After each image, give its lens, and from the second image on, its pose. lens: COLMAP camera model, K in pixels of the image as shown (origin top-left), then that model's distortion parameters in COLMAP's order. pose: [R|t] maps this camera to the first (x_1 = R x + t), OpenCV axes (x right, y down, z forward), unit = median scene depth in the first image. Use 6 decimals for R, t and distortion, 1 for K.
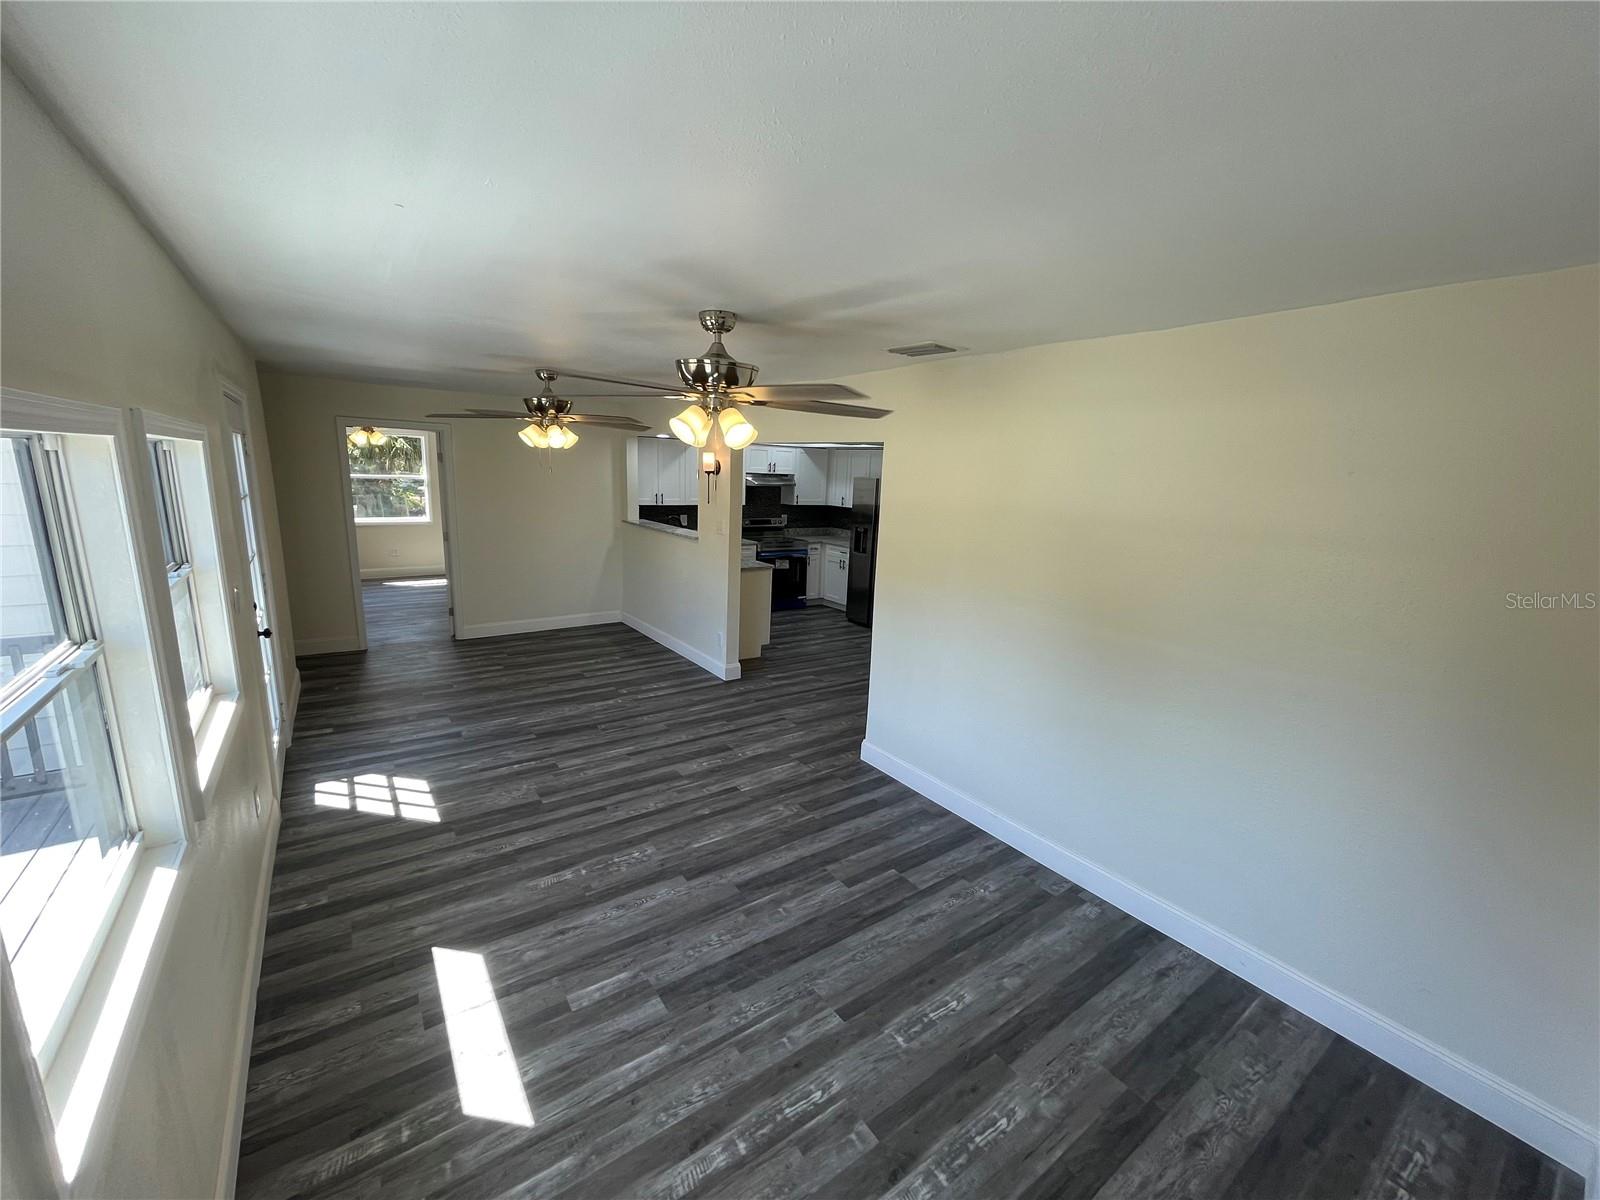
lens RADIAL K [[640.5, 0, 797.7], [0, 640.5, 599.1], [0, 0, 1]] dist [-0.000826, -0.000585]
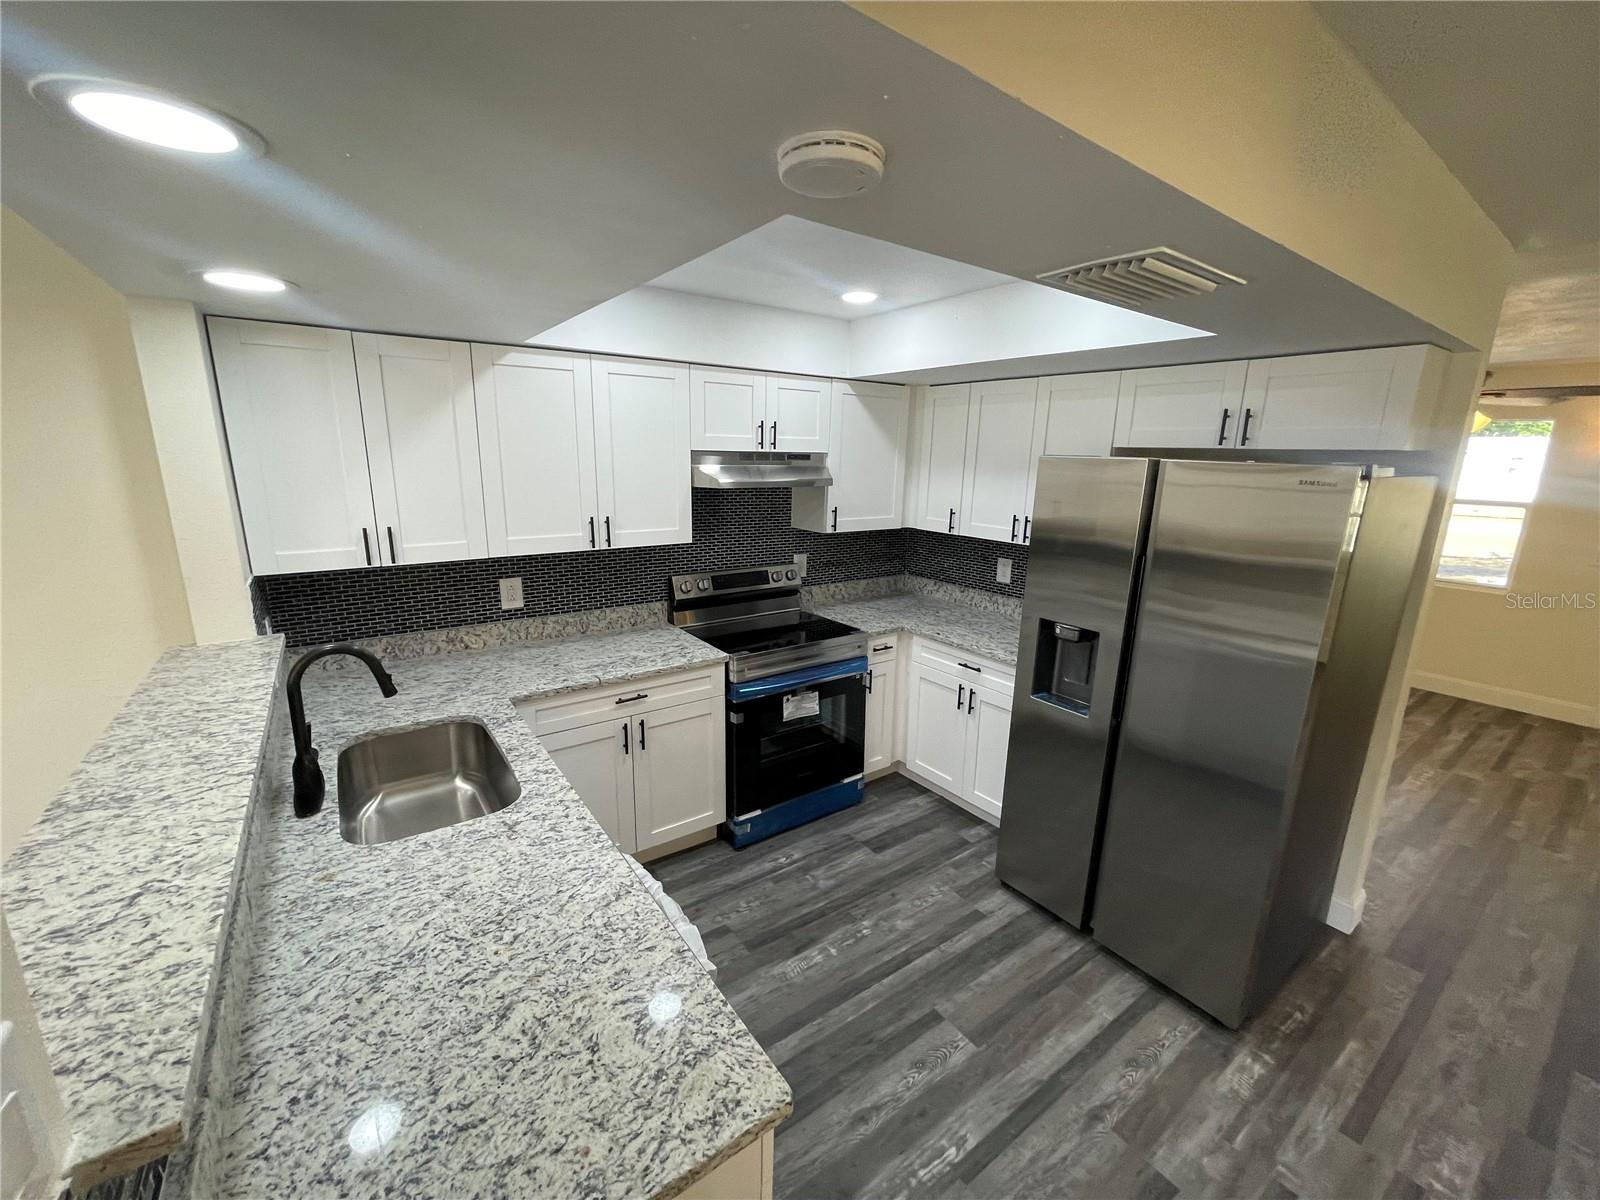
lens RADIAL K [[640.5, 0, 797.7], [0, 640.5, 599.1], [0, 0, 1]] dist [-0.000826, -0.000585]
pose [[0.999833, -0.018278, -0.000200, -0.024028], [0.018279, 0.999637, 0.019769, -0.116369], [-0.000162, -0.019769, 0.999805, 0.619975]]
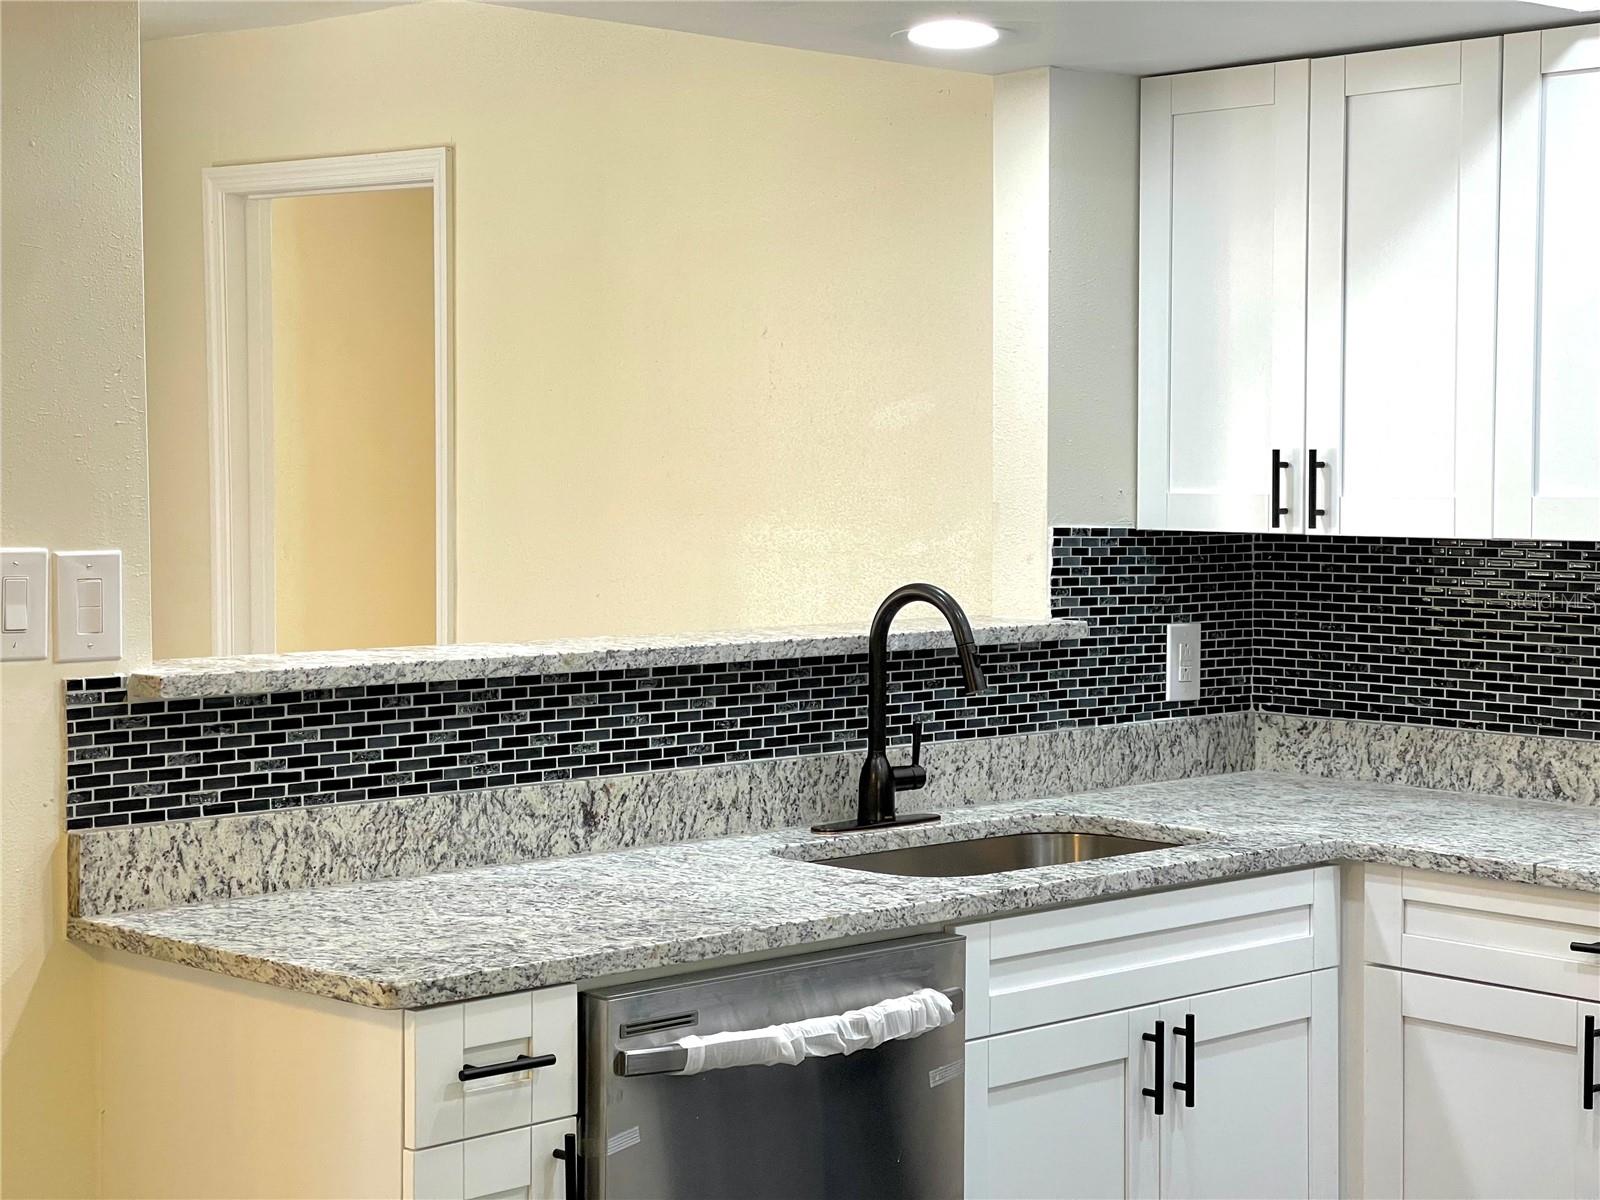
lens RADIAL K [[2887.2, 0, 775.0], [0, 2887.2, 592.8], [0, 0, 1]] dist [0.207532, 0.086838]
pose [[0.144731, 0.014532, -0.989364, 0.336078], [-0.198017, 0.980090, -0.014571, -0.089169], [0.969454, 0.198020, 0.144727, 0.702429]]
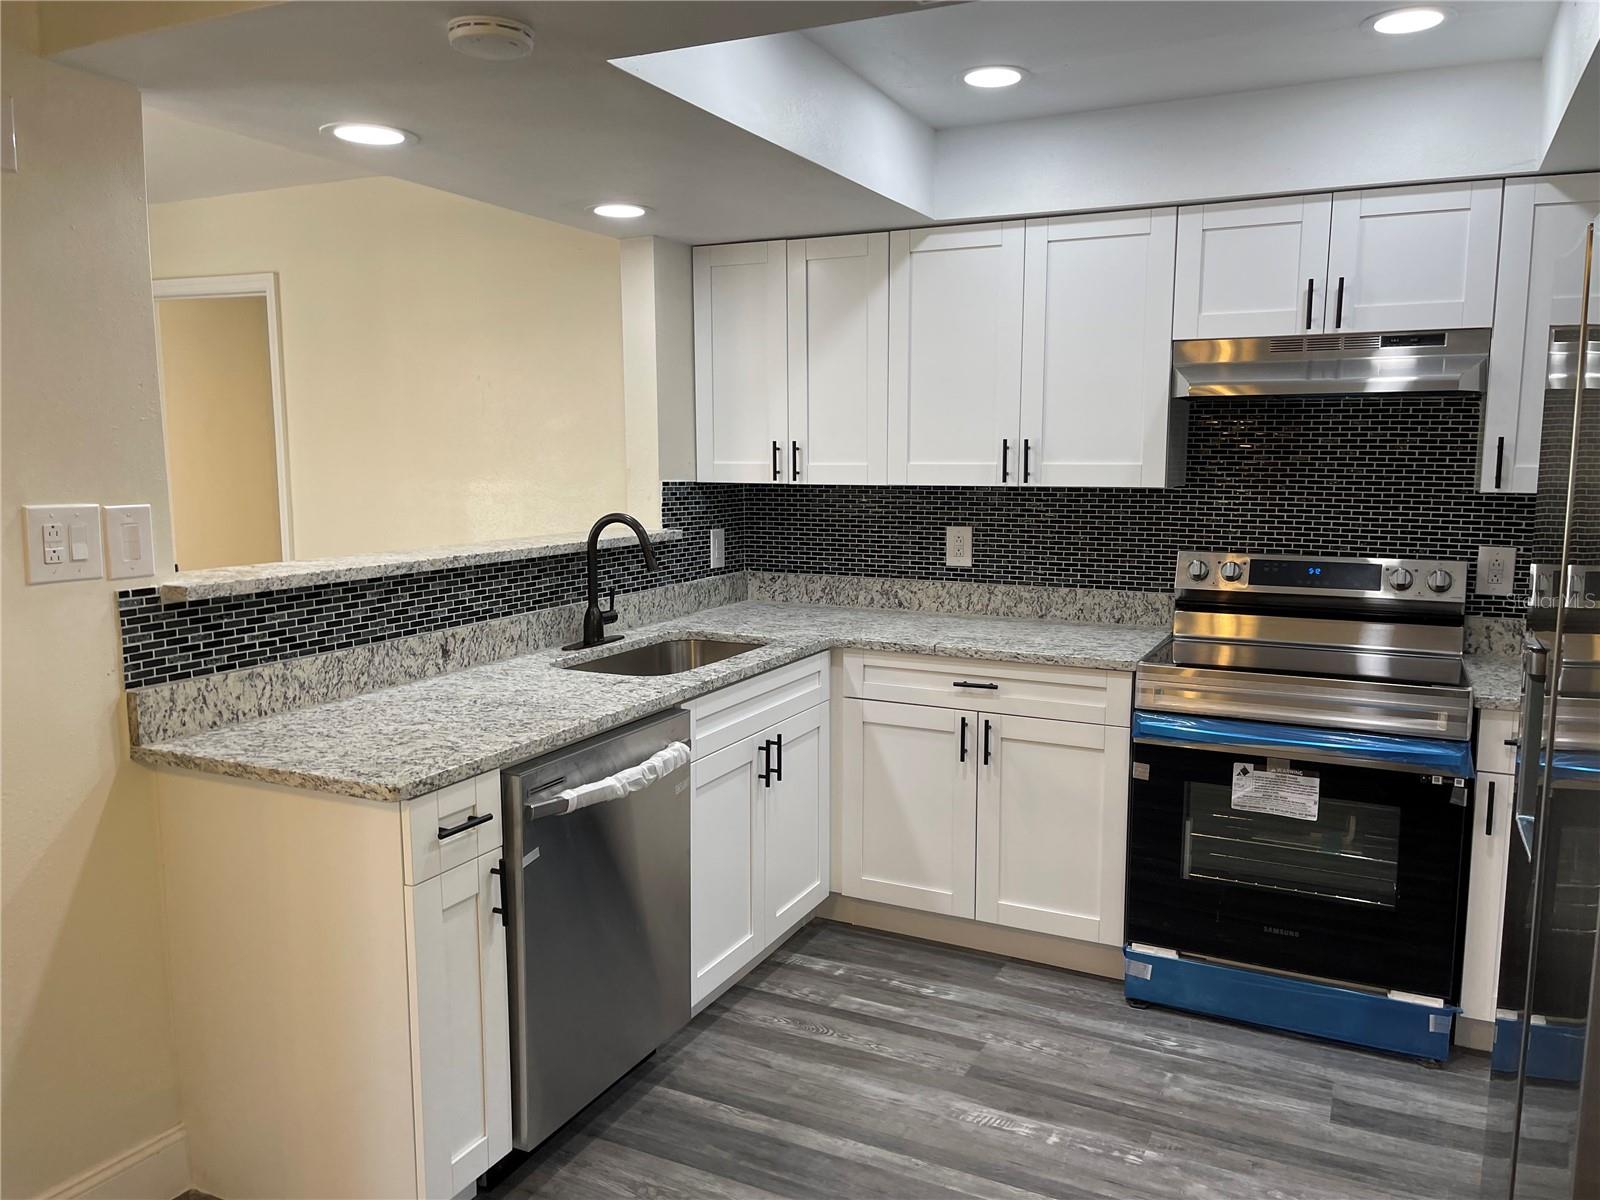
lens RADIAL K [[1188.1, 0, 808.9], [0, 1188.1, 601.0], [0, 0, 1]] dist [0.044863, -0.055734]
pose [[0.484095, 0.078573, -0.871481, 0.206814], [-0.161810, 0.986821, -0.000911, -0.084856], [0.859924, 0.141455, 0.490429, 0.669220]]
